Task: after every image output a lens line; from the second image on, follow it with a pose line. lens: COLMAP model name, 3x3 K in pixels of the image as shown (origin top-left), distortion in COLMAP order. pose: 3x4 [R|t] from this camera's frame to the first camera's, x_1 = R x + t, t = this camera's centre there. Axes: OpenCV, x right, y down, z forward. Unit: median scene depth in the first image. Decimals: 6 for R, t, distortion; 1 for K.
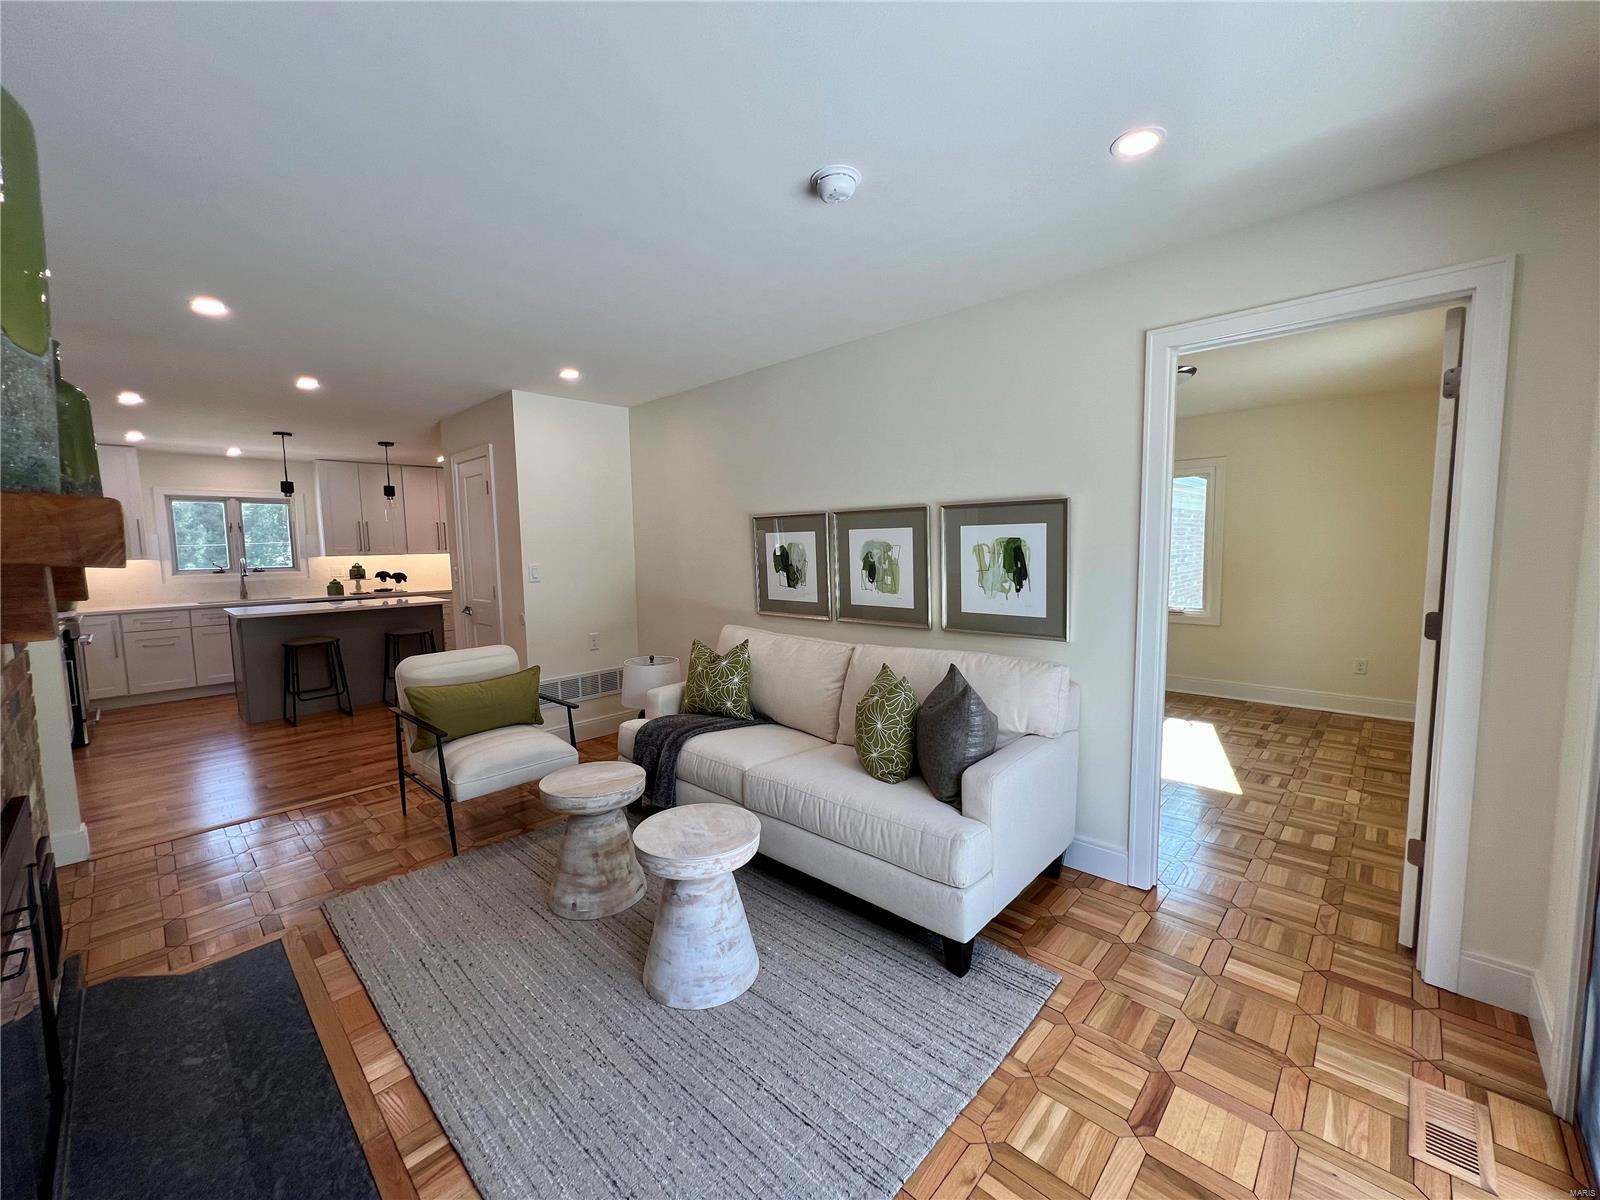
lens RADIAL K [[638.5, 0, 800.7], [0, 638.5, 594.0], [0, 0, 1]] dist [-0.004335, 0.000351]
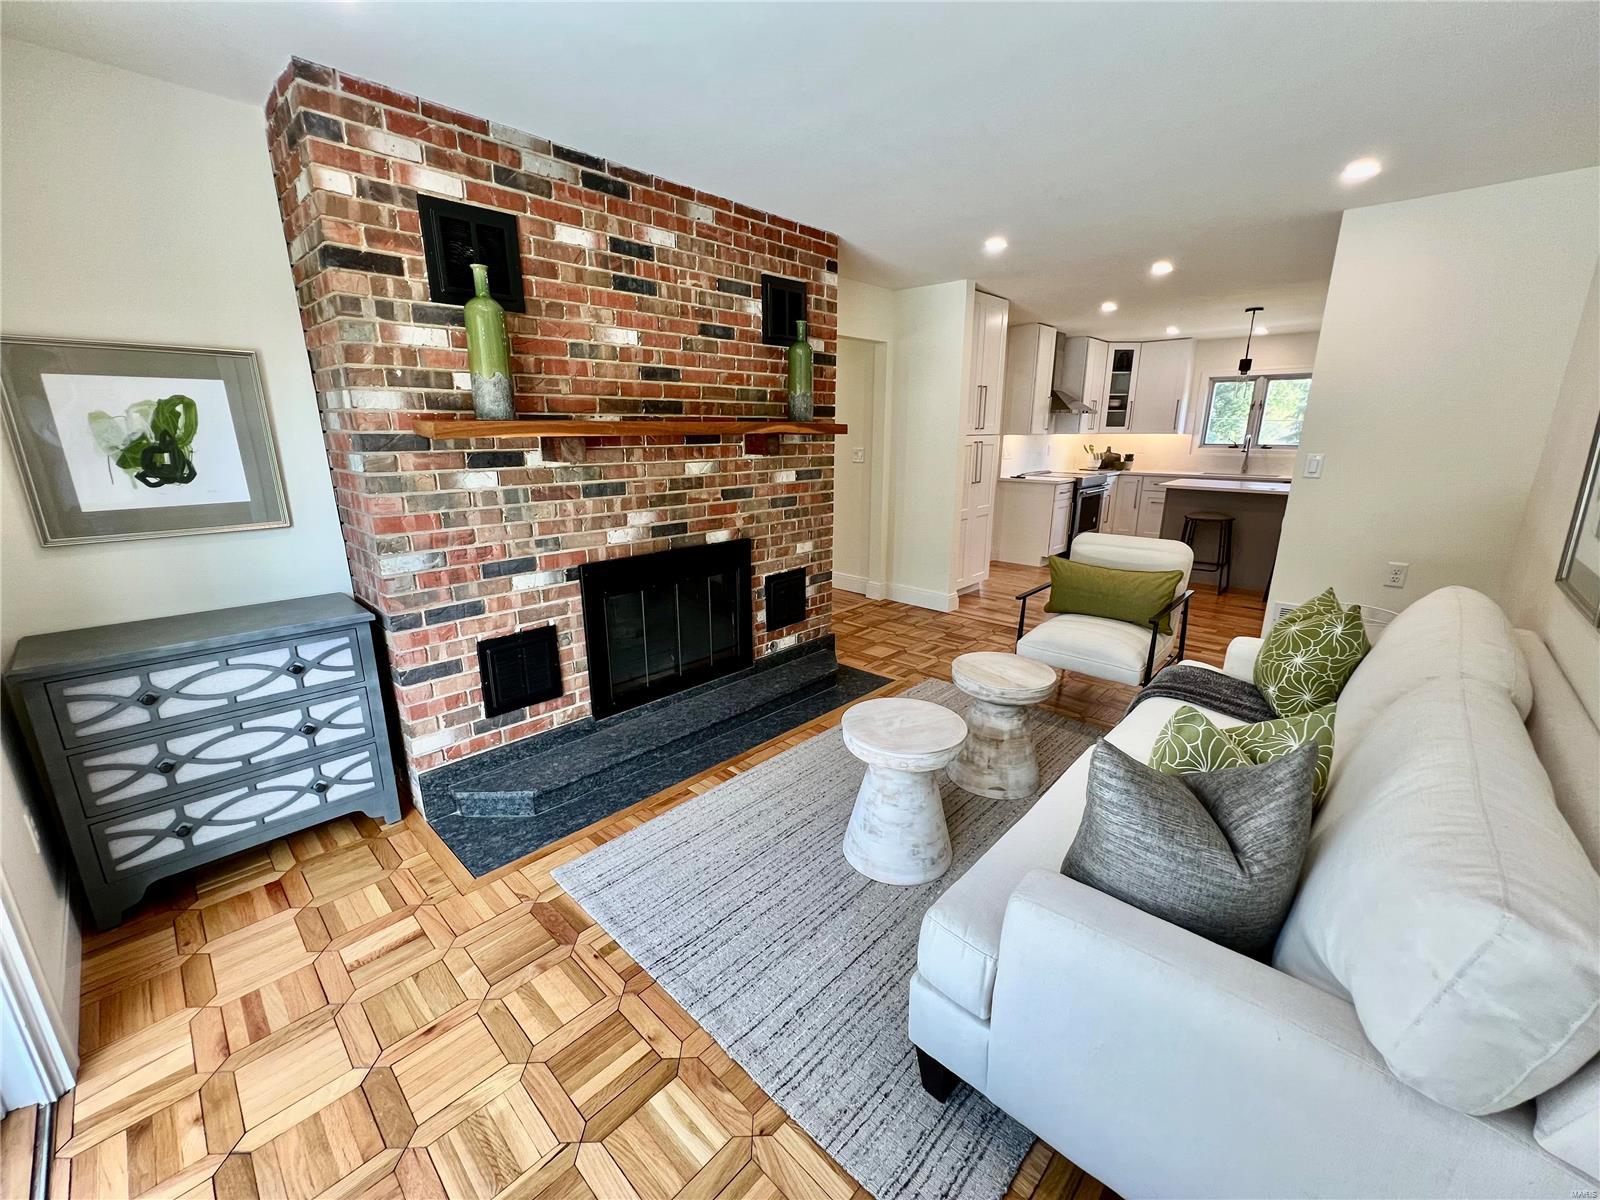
lens RADIAL K [[638.5, 0, 808.2], [0, 638.5, 602.5], [0, 0, 1]] dist [-0.004335, 0.000351]
pose [[0.011767, 0.281941, -0.959360, 0.224346], [-0.079437, 0.956657, 0.280172, -0.026970], [0.996770, 0.072911, 0.033654, 0.236201]]
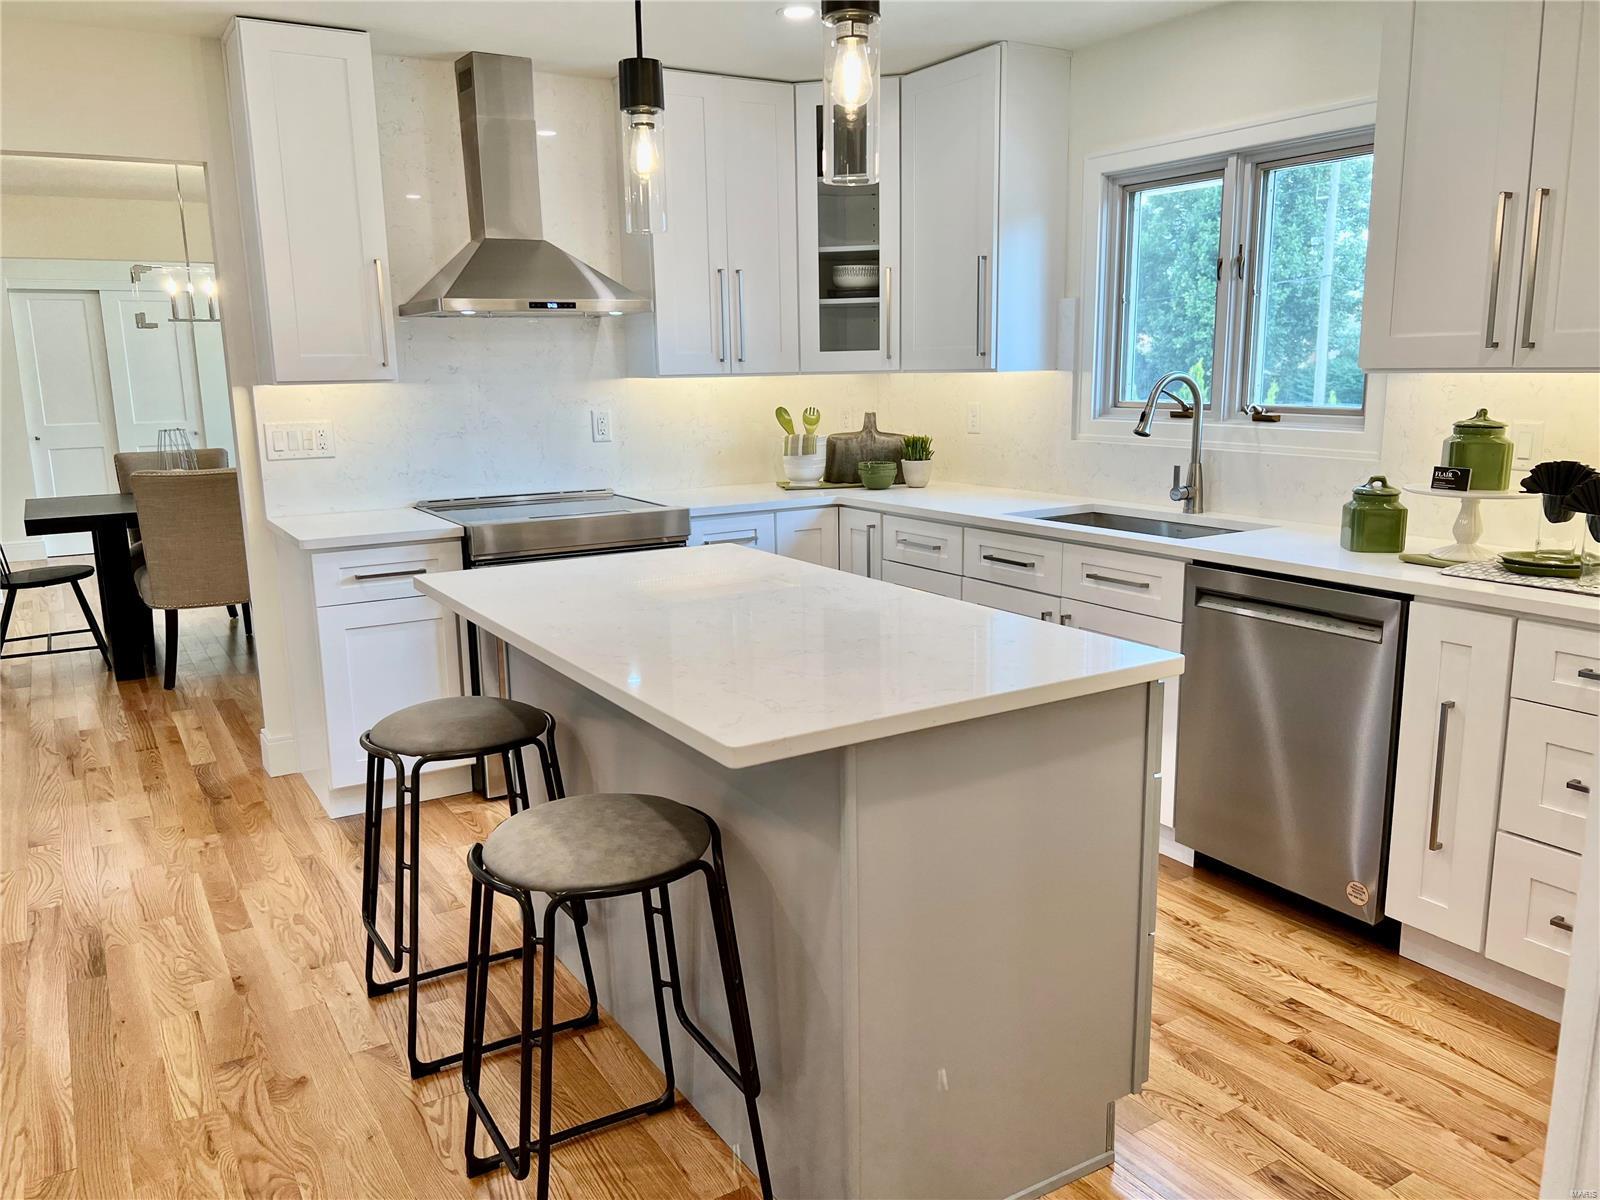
lens RADIAL K [[1208.8, 0, 792.8], [0, 1208.8, 600.1], [0, 0, 1]] dist [0.045215, -0.054386]
pose [[-0.263285, 0.208210, -0.941982, -0.284715], [-0.058404, 0.971201, 0.230992, -0.071745], [0.962948, 0.115832, -0.243543, 0.962897]]
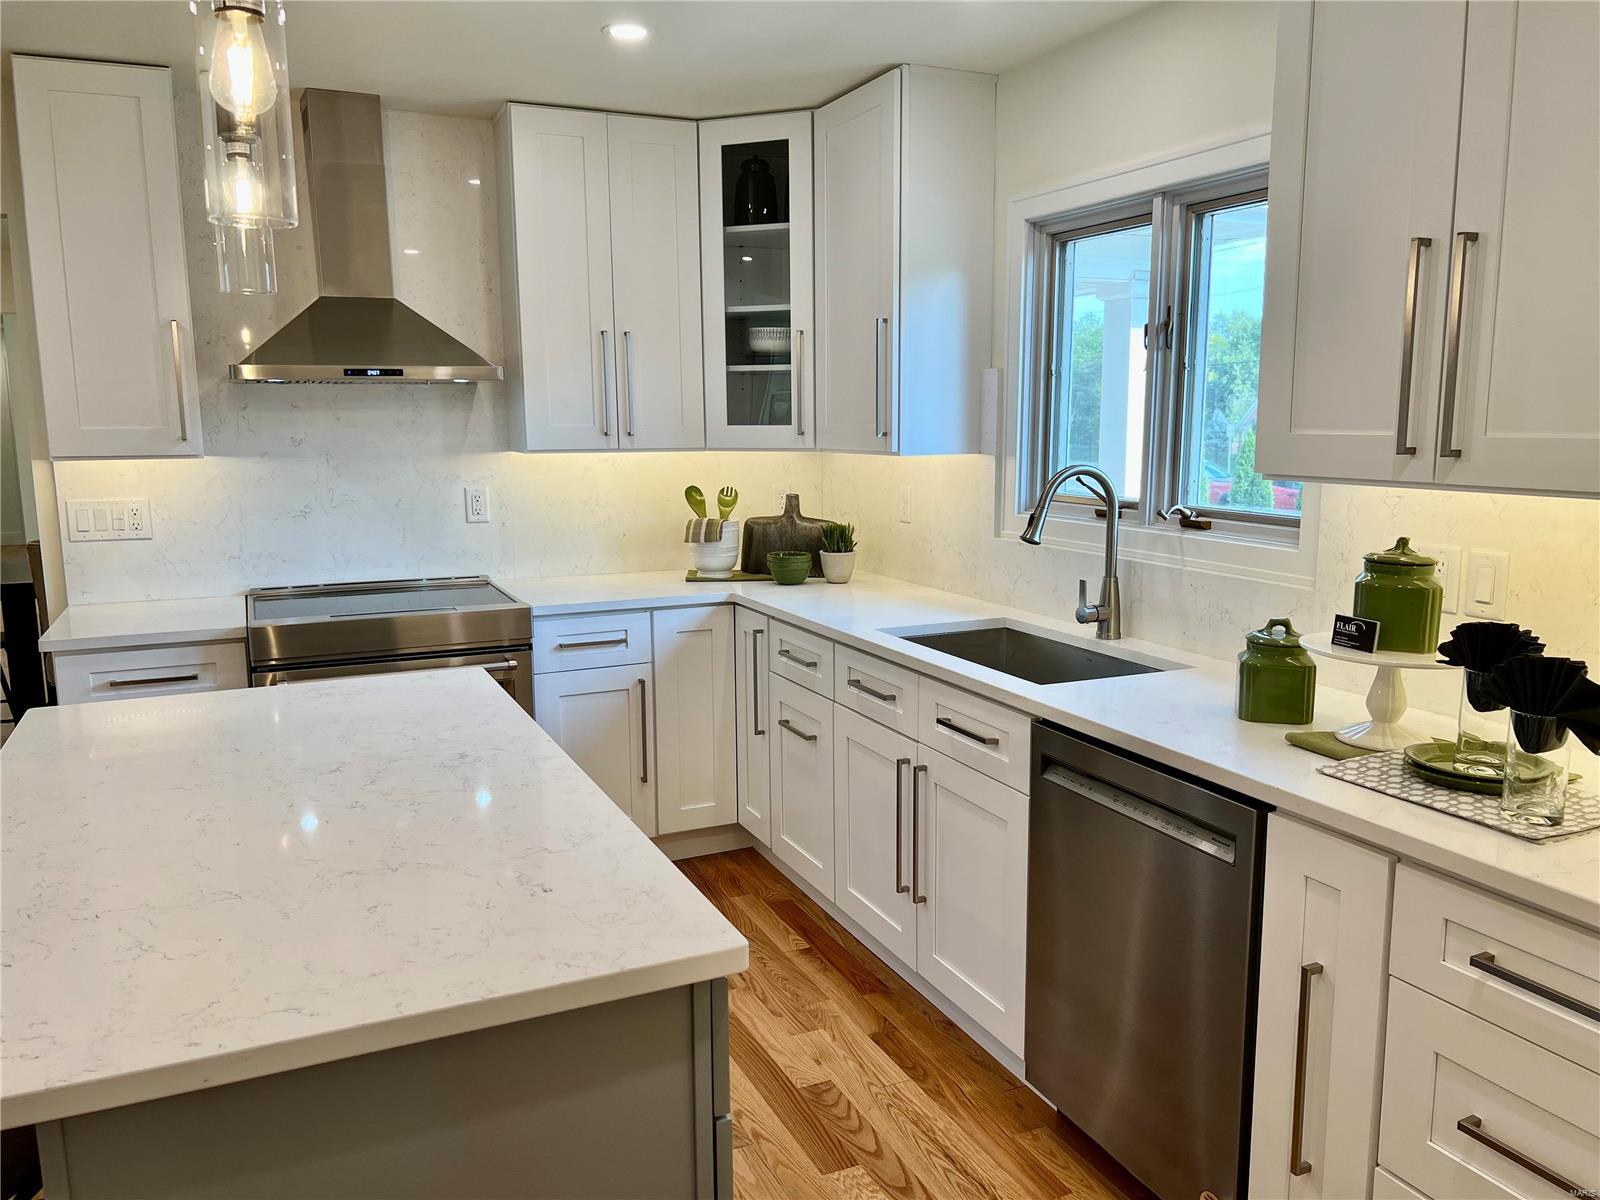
lens RADIAL K [[1208.8, 0, 799.6], [0, 1208.8, 604.4], [0, 0, 1]] dist [0.045215, -0.054386]
pose [[-0.376020, 0.163659, -0.912044, -0.422367], [-0.064693, 0.977240, 0.202030, -0.087380], [0.924351, 0.134970, -0.356874, 1.052707]]
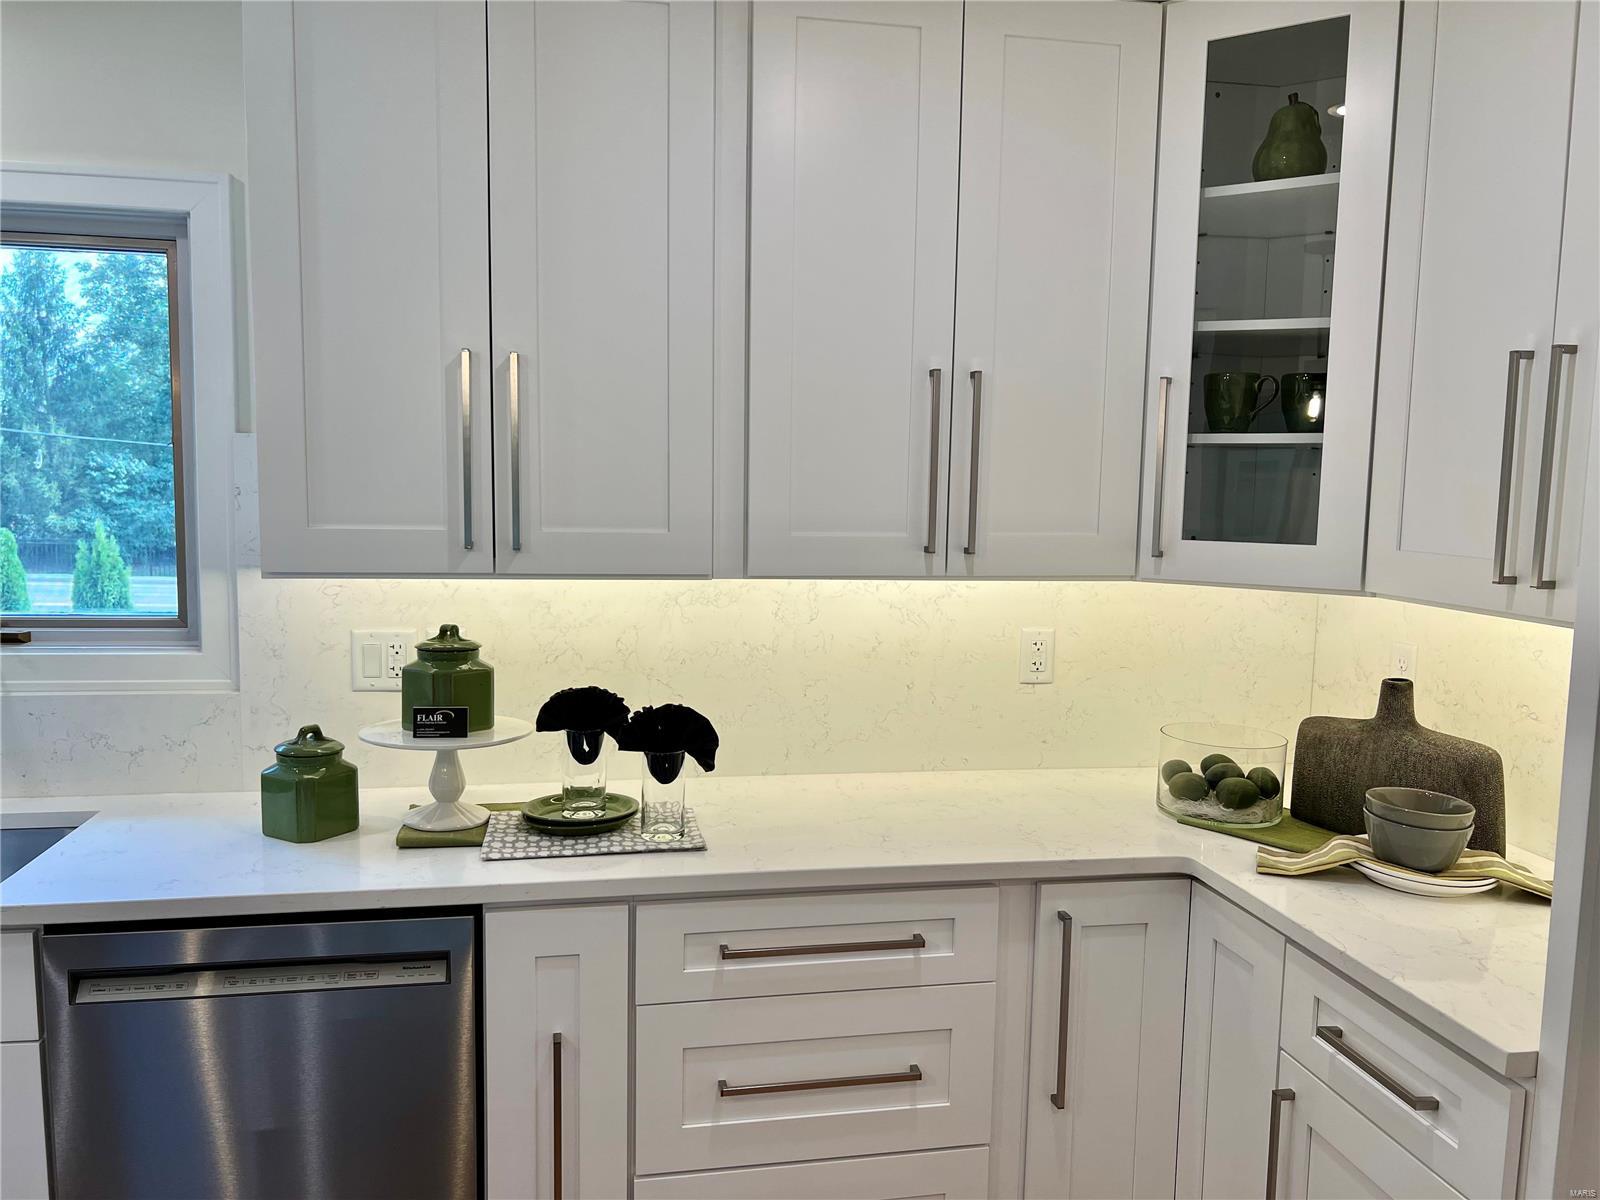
lens RADIAL K [[1208.8, 0, 808.0], [0, 1208.8, 609.8], [0, 0, 1]] dist [0.045215, -0.054386]
pose [[0.811828, 0.094586, -0.576185, -0.496032], [-0.079924, 0.995505, 0.050810, -0.080108], [0.578401, 0.004802, 0.815738, 0.877609]]
